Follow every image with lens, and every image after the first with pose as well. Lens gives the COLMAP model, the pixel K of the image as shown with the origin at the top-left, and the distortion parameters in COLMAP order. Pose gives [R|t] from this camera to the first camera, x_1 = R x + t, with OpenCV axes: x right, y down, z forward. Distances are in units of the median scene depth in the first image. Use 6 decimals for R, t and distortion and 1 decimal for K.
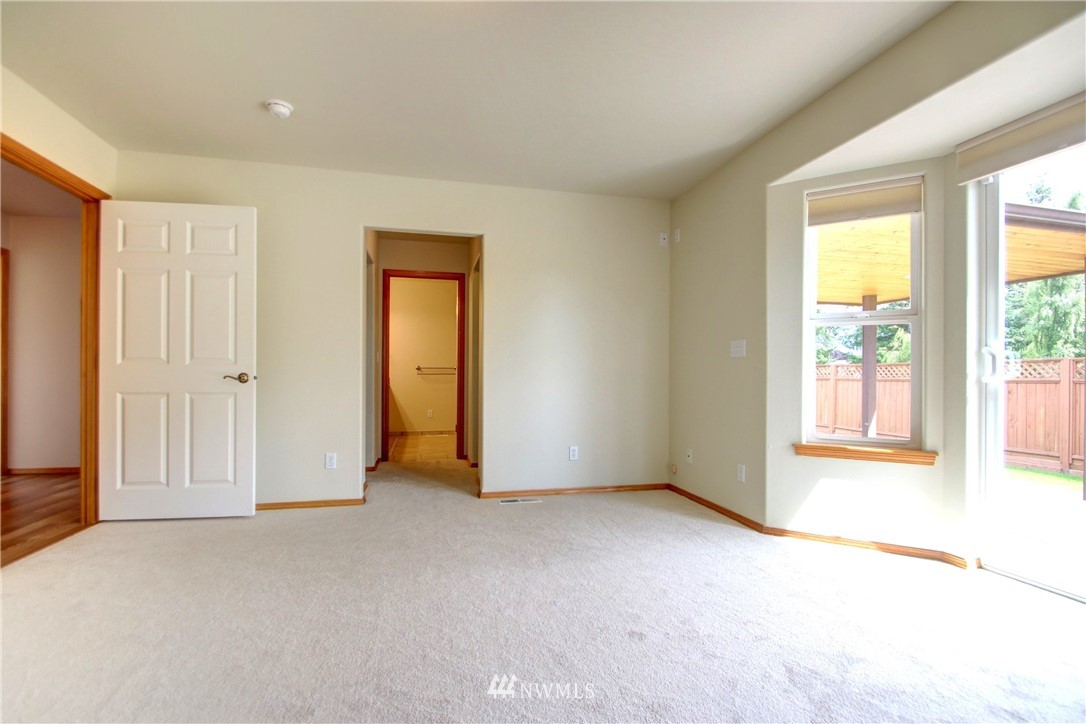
lens RADIAL K [[505.5, 0, 547.0], [0, 505.5, 365.1], [0, 0, 1]] dist [0.005530, -0.000868]
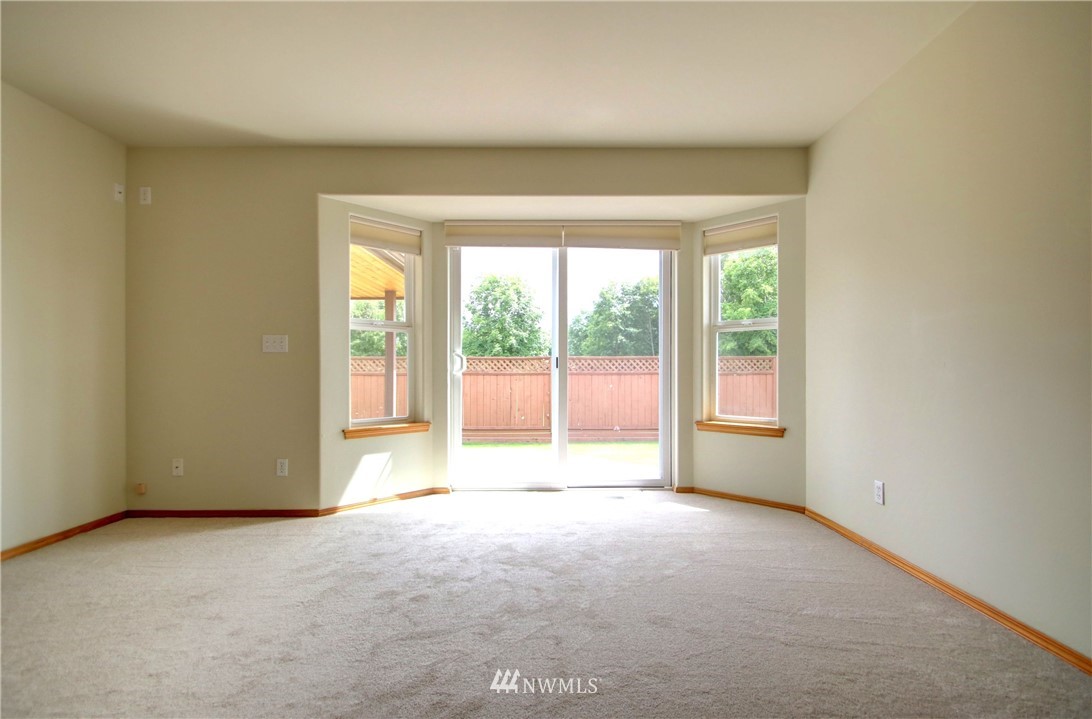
lens RADIAL K [[522.1, 0, 547.1], [0, 522.1, 366.1], [0, 0, 1]] dist [0.000648, -0.000404]
pose [[0.242652, 0.000660, 0.970113, -0.578846], [-0.018200, 0.999827, 0.003873, -0.003729], [-0.969943, -0.018596, 0.242622, 0.277474]]
